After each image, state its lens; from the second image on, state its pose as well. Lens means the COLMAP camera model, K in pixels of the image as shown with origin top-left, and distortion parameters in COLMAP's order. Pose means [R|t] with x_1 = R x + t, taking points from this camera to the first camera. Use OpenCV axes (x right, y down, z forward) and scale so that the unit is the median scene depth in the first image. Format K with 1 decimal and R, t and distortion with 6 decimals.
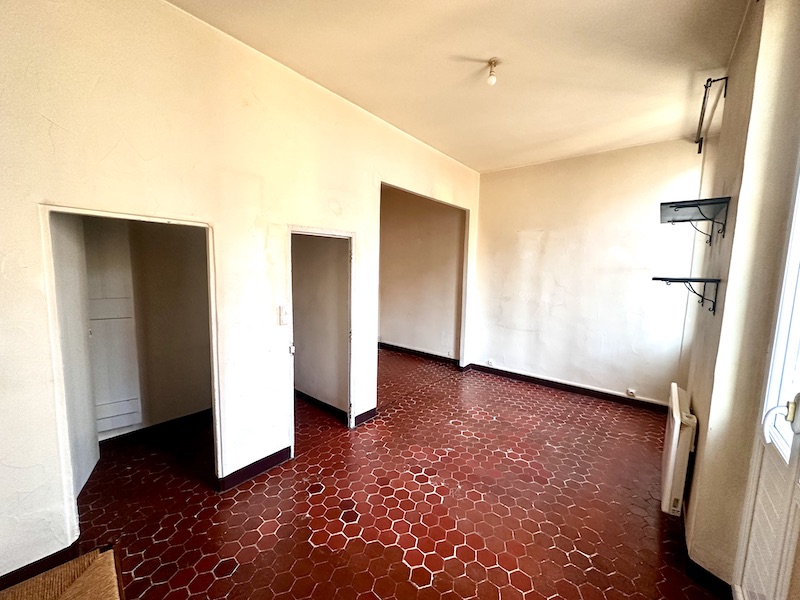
lens RADIAL K [[319.4, 0, 399.4], [0, 319.4, 301.6], [0, 0, 1]] dist [-0.000209, -0.000003]
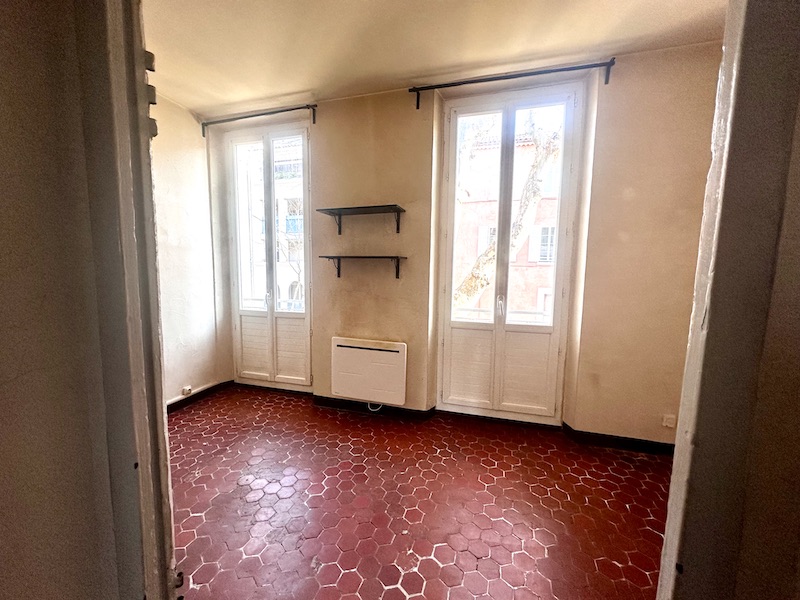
lens RADIAL K [[319.4, 0, 399.5], [0, 319.4, 300.7], [0, 0, 1]] dist [-0.000209, -0.000003]
pose [[-0.389167, -0.124225, 0.912752, -0.353943], [0.079594, 0.982625, 0.167671, -0.075454], [-0.917722, 0.137901, -0.372518, 0.991528]]
